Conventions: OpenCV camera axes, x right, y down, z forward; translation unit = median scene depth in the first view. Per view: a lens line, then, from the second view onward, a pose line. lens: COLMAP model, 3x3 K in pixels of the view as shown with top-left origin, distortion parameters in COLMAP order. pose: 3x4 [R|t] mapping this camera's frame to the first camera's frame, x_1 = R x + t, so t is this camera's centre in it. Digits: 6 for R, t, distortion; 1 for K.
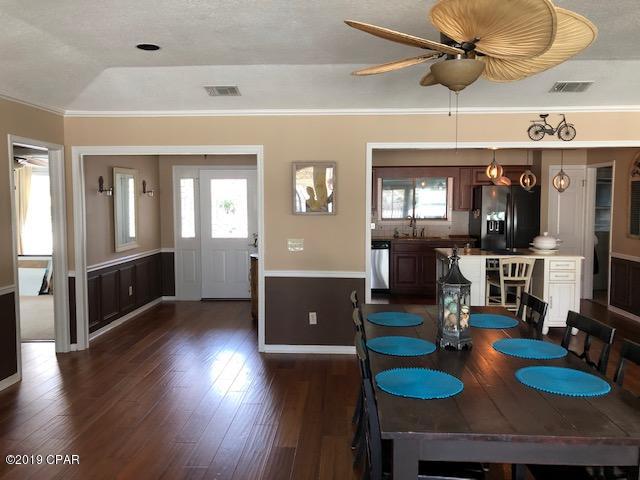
lens RADIAL K [[514.5, 0, 316.7], [0, 514.5, 240.0], [0, 0, 1]] dist [0.030768, -0.026154]
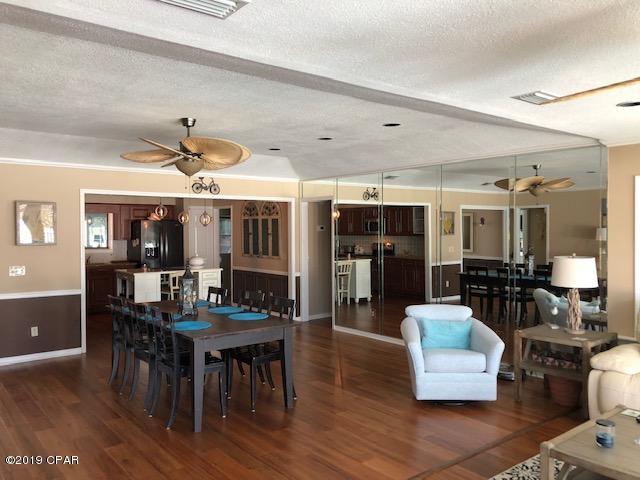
lens RADIAL K [[514.5, 0, 319.0], [0, 514.5, 239.5], [0, 0, 1]] dist [0.030768, -0.026154]
pose [[0.734915, -0.016326, 0.677963, -0.289371], [0.057161, 0.997644, -0.037938, 0.019548], [-0.675746, 0.066634, 0.734116, -0.297091]]
